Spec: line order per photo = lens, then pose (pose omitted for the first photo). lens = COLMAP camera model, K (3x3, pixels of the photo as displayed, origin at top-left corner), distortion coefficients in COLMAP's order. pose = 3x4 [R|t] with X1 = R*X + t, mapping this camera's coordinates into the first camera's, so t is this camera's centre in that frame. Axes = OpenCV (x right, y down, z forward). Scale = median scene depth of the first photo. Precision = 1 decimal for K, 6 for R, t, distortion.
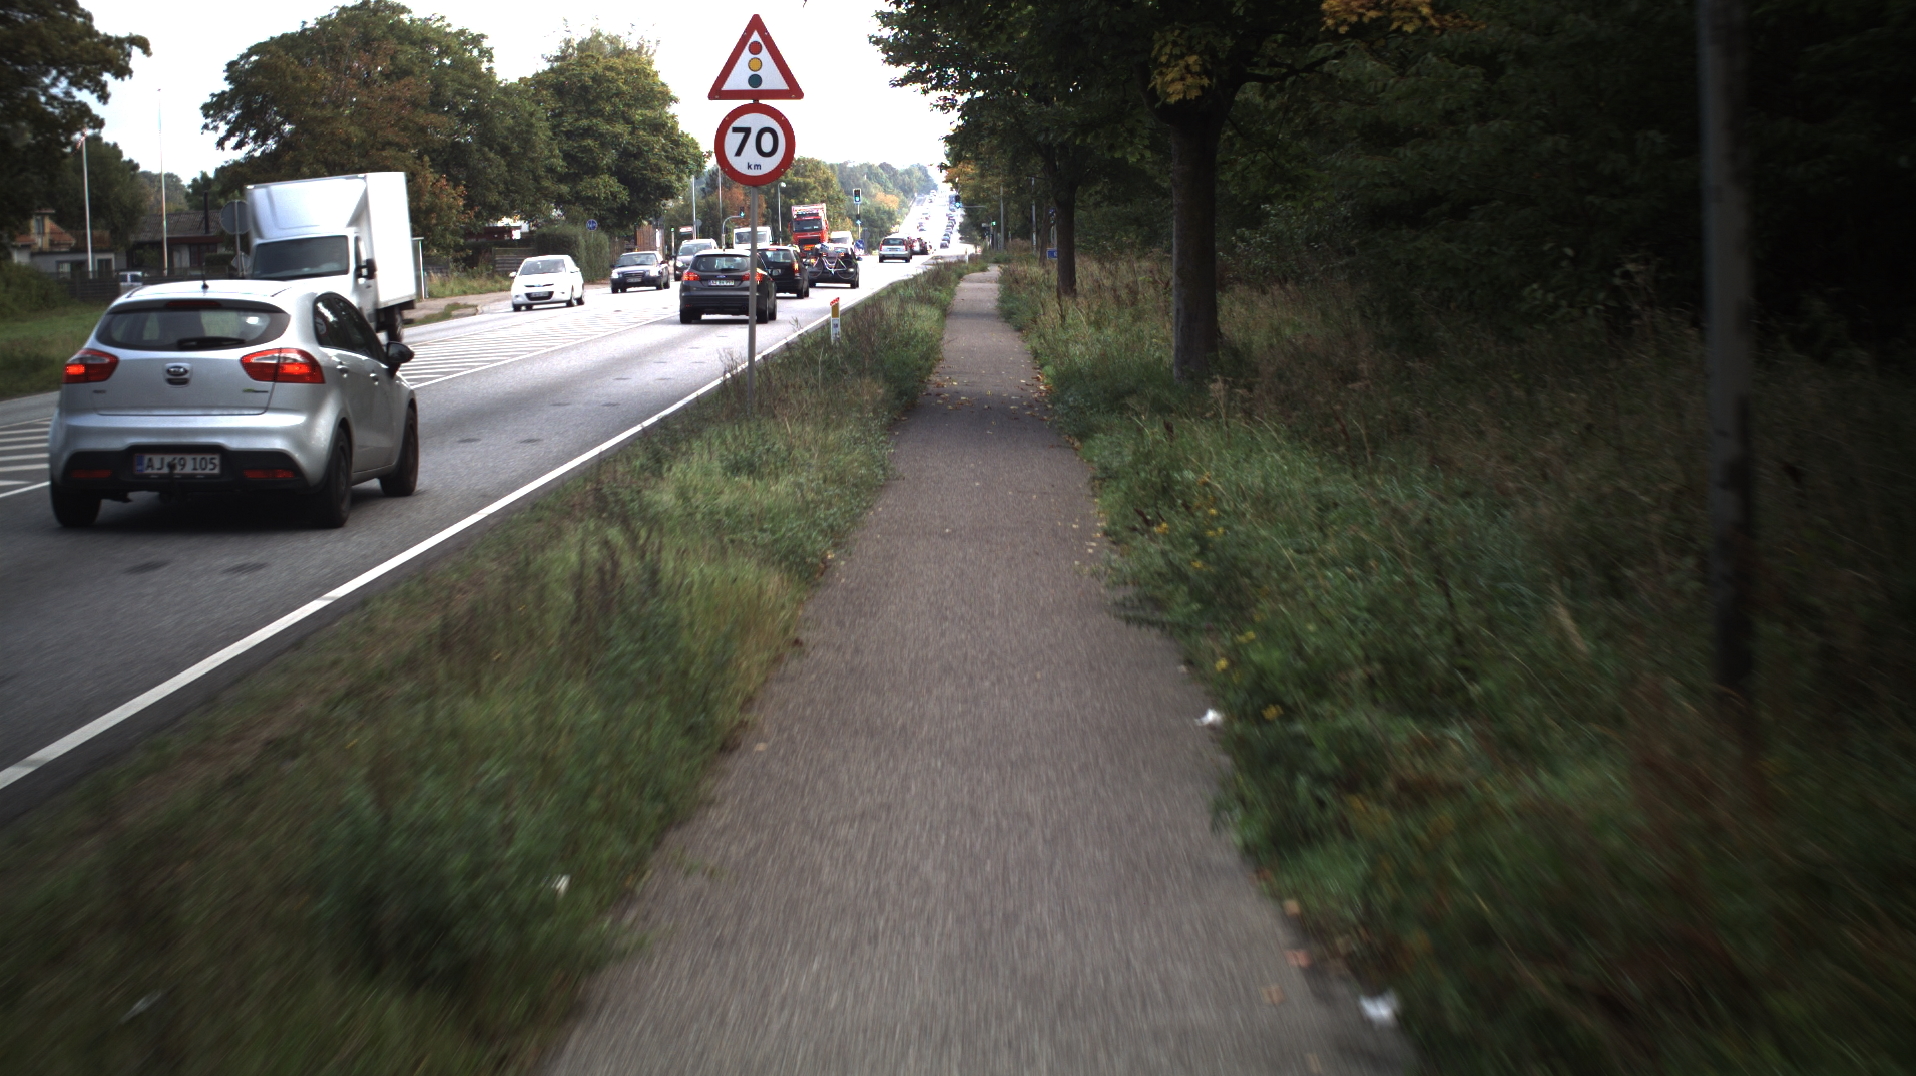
lens RADIAL K [[2941.3, 0, 952.6], [0, 2941.3, 541.4], [0, 0, 1]] dist [-0.167847, 0.000000]
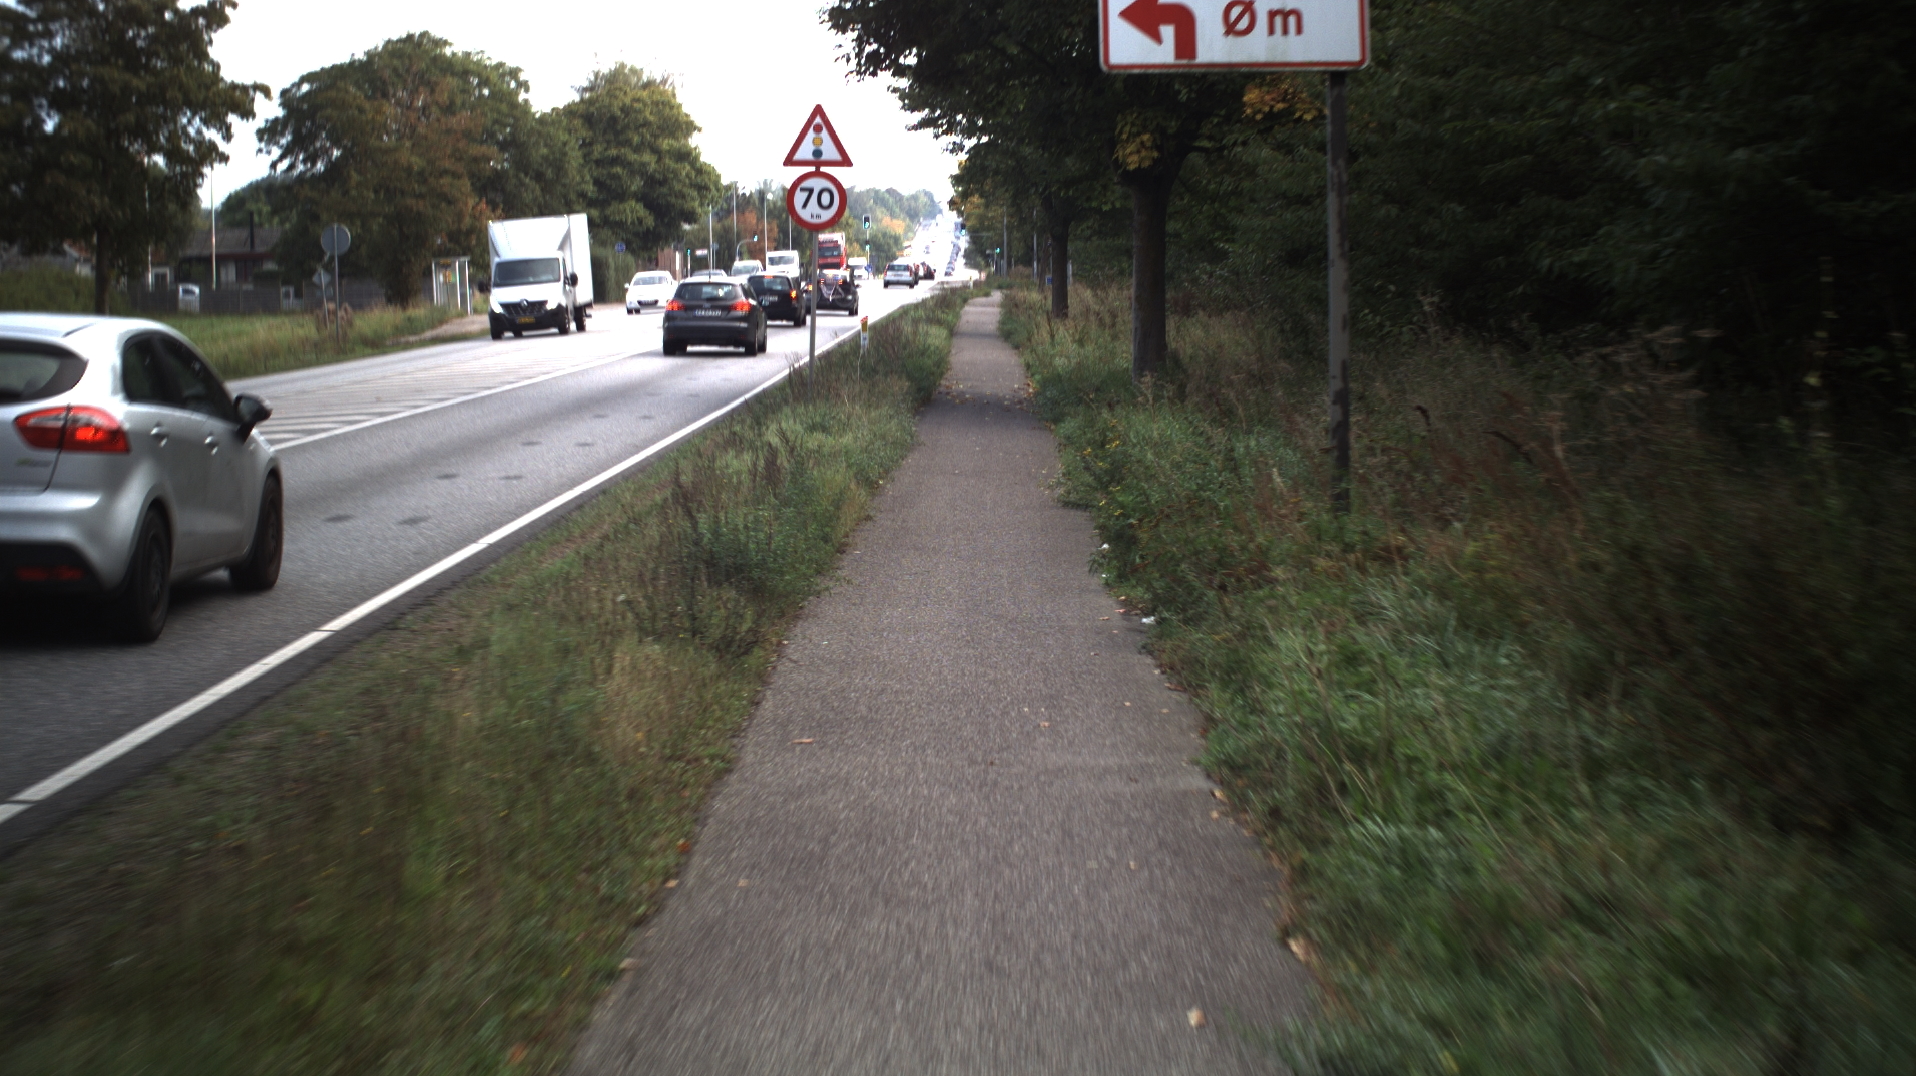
lens RADIAL K [[2941.3, 0, 954.8], [0, 2941.3, 535.6], [0, 0, 1]] dist [-0.167847, 0.000000]
pose [[0.999907, 0.013607, 0.000404, -0.000816], [-0.013602, 0.999854, -0.010309, 0.012326], [-0.000545, 0.010302, 0.999947, -0.134129]]
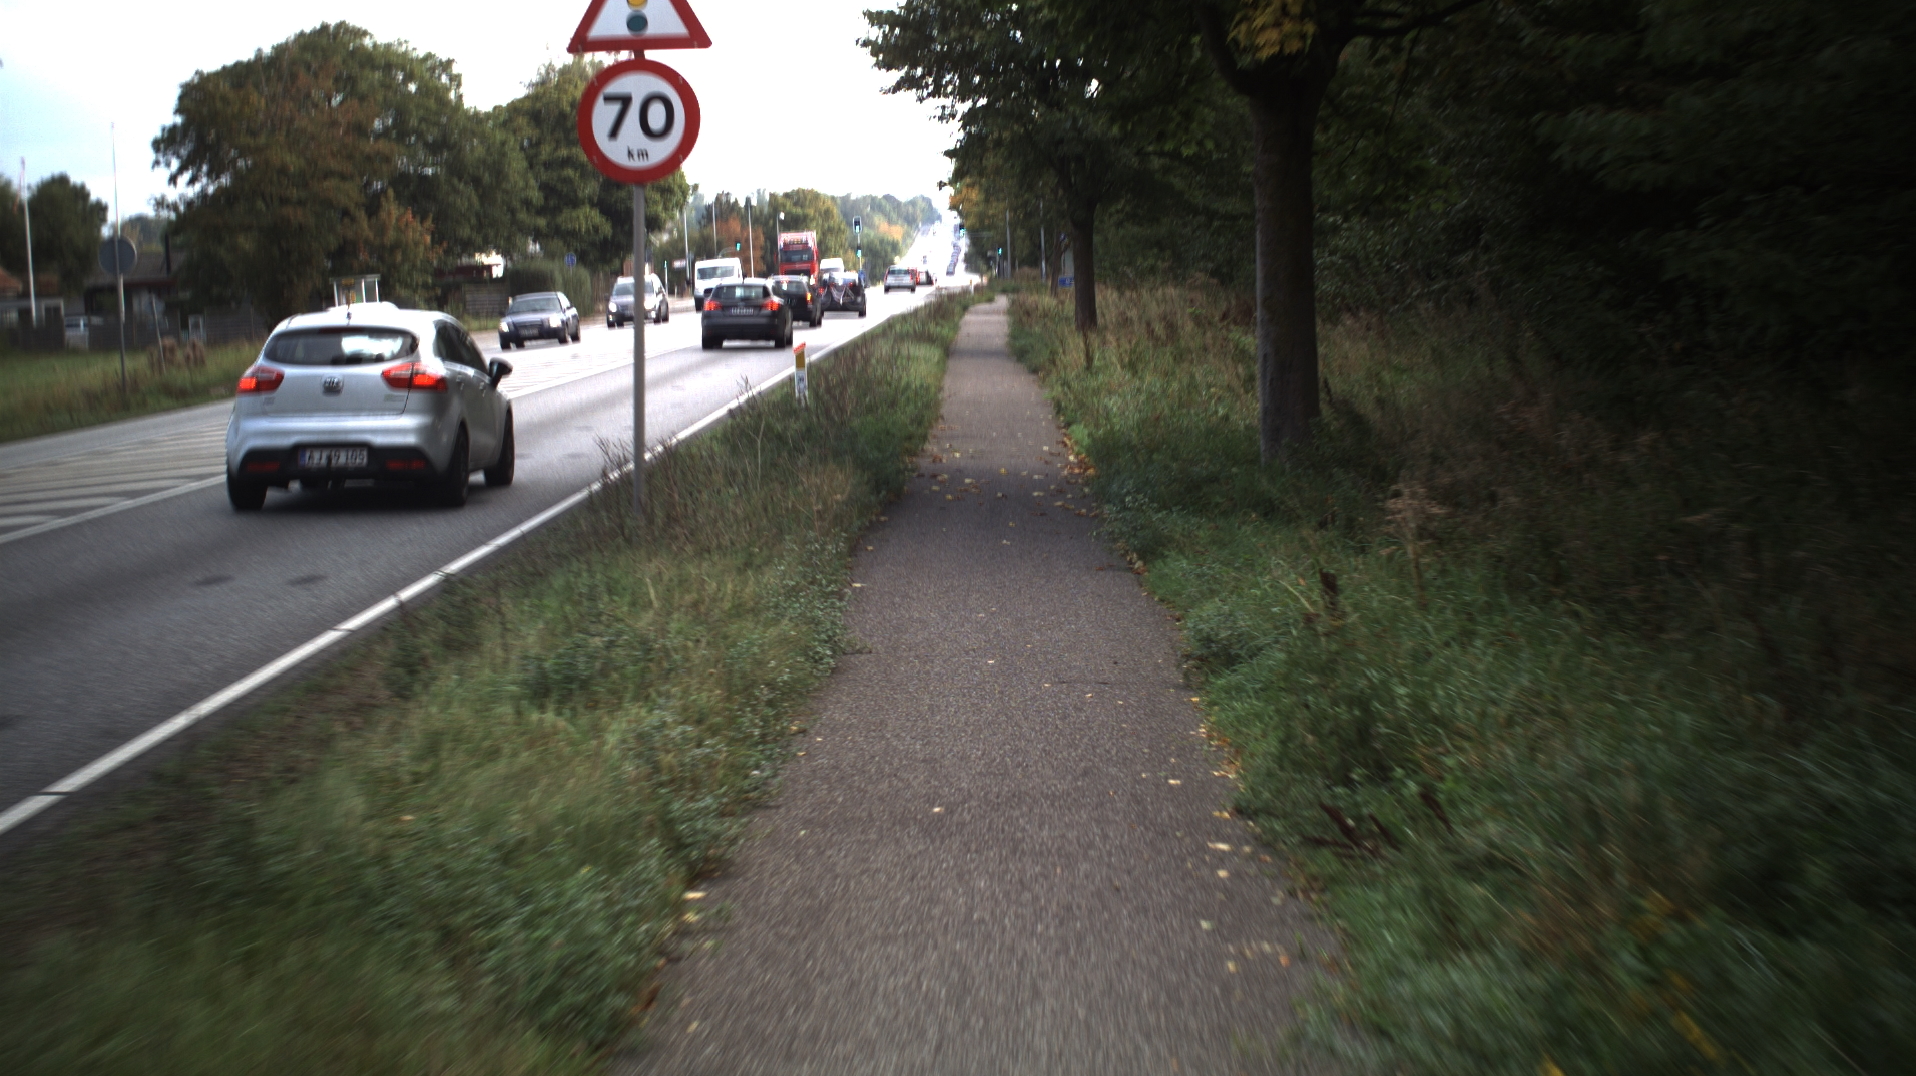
lens RADIAL K [[2941.3, 0, 961.1], [0, 2941.3, 543.9], [0, 0, 1]] dist [-0.167847, 0.000000]
pose [[0.999844, -0.017641, -0.000654, 0.001053], [0.017634, 0.999800, -0.009427, -0.013040], [0.000820, 0.009414, 0.999955, 0.134074]]
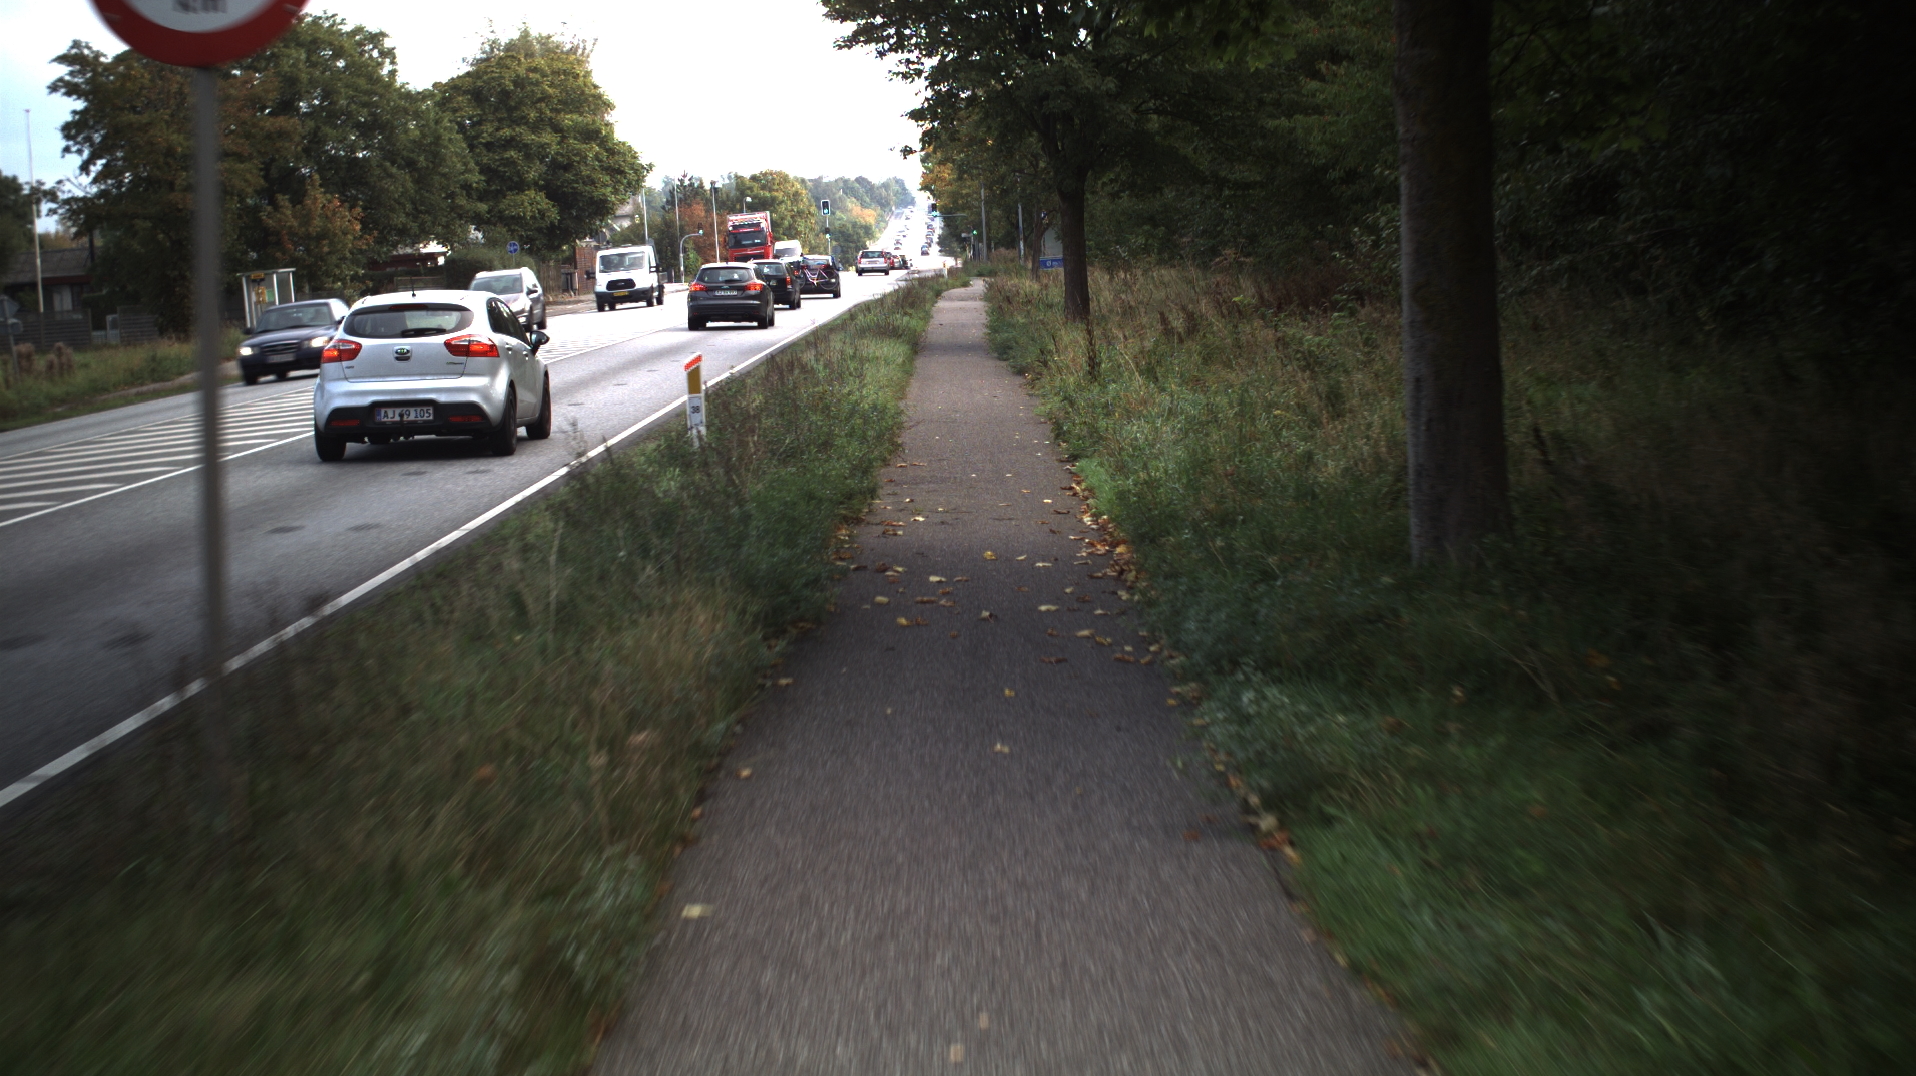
lens RADIAL K [[2941.3, 0, 963.0], [0, 2941.3, 528.3], [0, 0, 1]] dist [-0.167847, 0.000000]
pose [[0.999434, -0.032872, 0.007177, 0.002526], [0.032933, 0.999420, -0.008646, -0.026224], [-0.006889, 0.008877, 0.999937, 0.267275]]
